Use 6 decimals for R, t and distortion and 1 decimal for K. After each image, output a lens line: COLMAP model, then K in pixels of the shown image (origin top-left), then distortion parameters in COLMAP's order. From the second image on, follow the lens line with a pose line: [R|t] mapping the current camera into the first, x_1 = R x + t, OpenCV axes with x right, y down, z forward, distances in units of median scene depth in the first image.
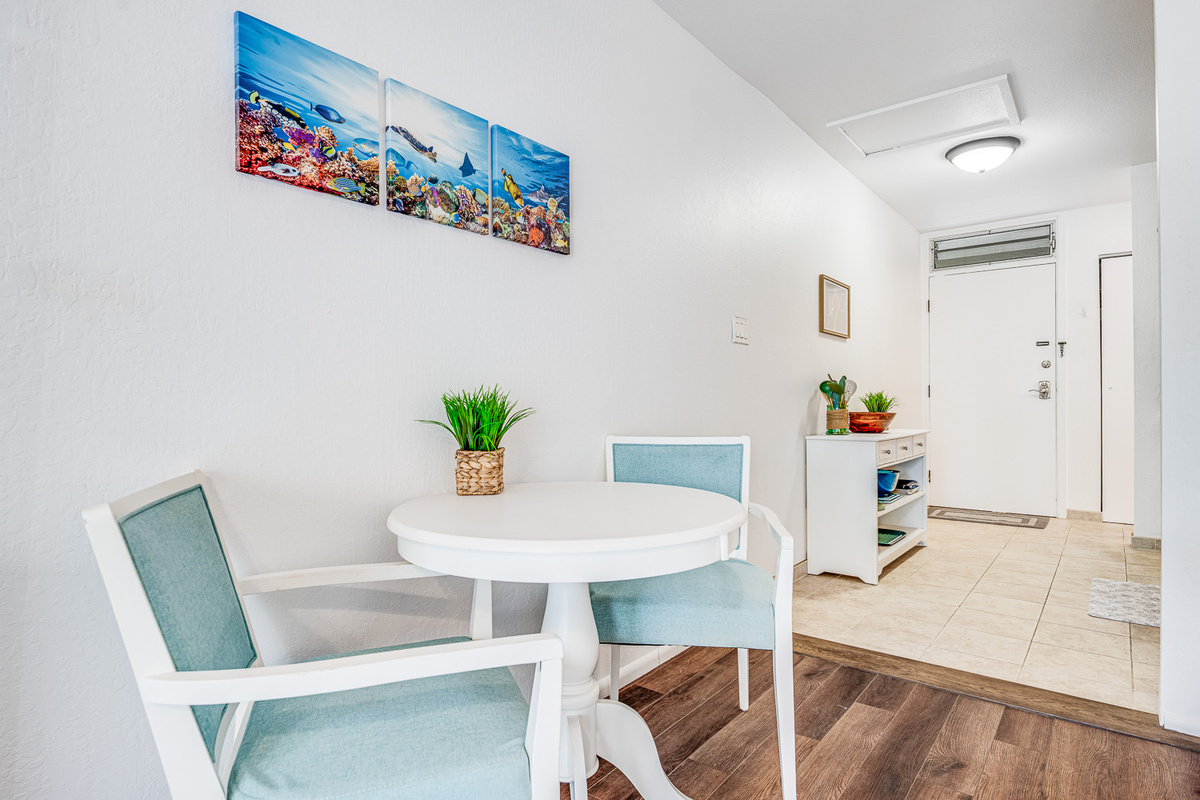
lens RADIAL K [[676.9, 0, 600.0], [0, 676.9, 400.0], [0, 0, 1]] dist [-0.003023, -0.000491]
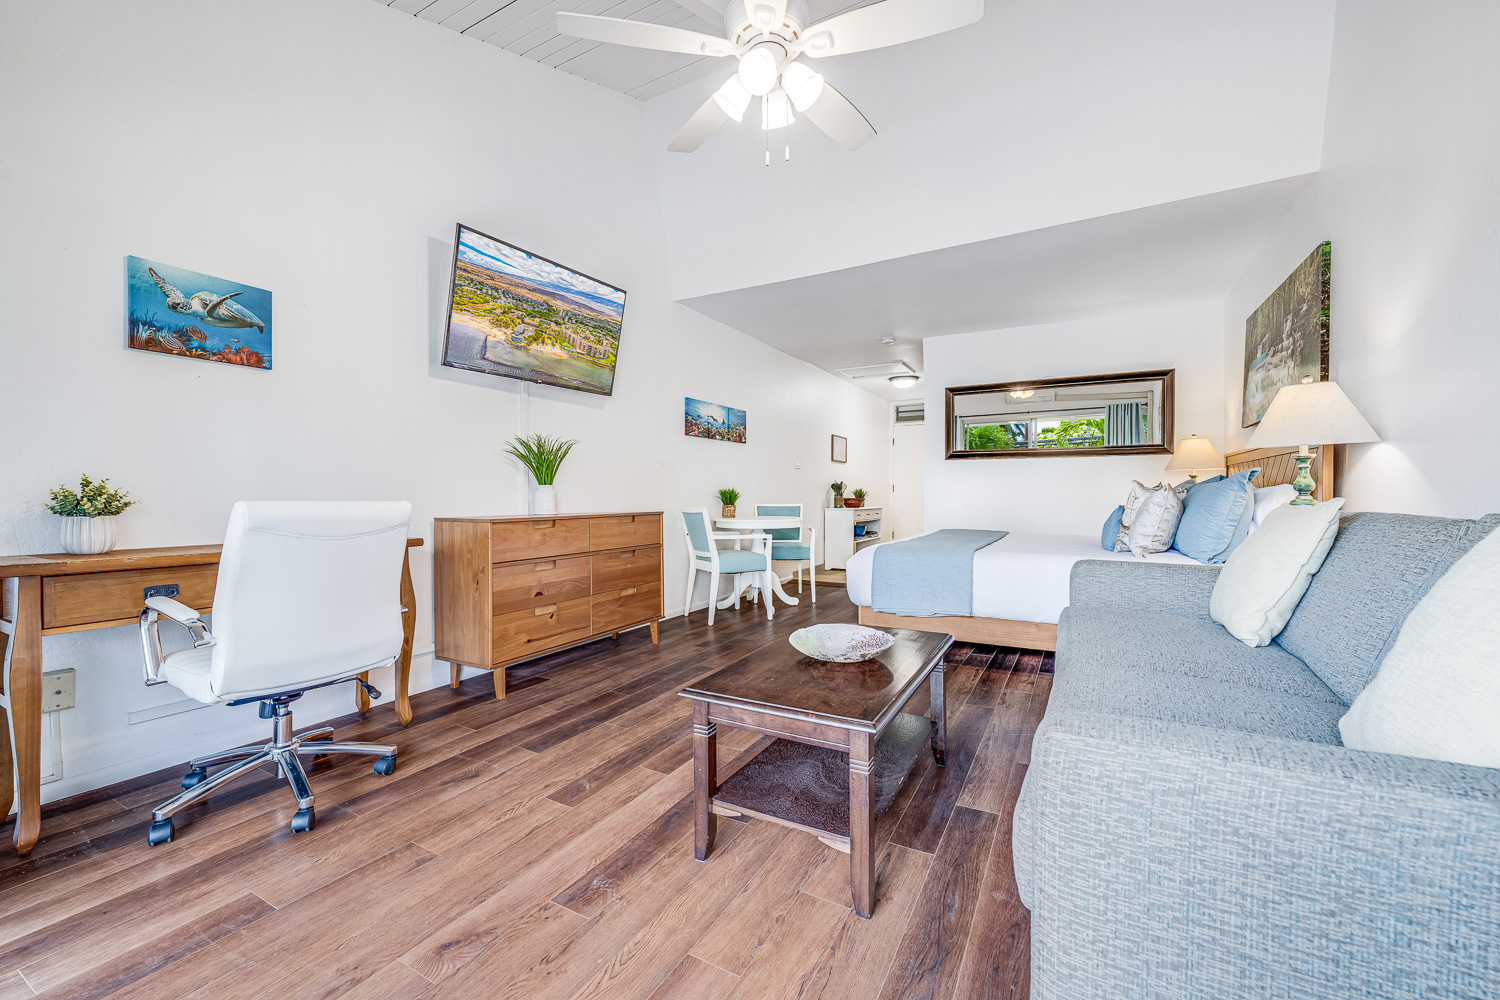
lens RADIAL K [[602.1, 0, 750.0], [0, 602.1, 500.0], [0, 0, 1]] dist [-0.000106, 0.000003]
pose [[0.988848, 0.004082, 0.148871, -0.480717], [-0.005774, 0.999924, 0.010930, 0.012325], [-0.148815, -0.011667, 0.988796, -1.893606]]
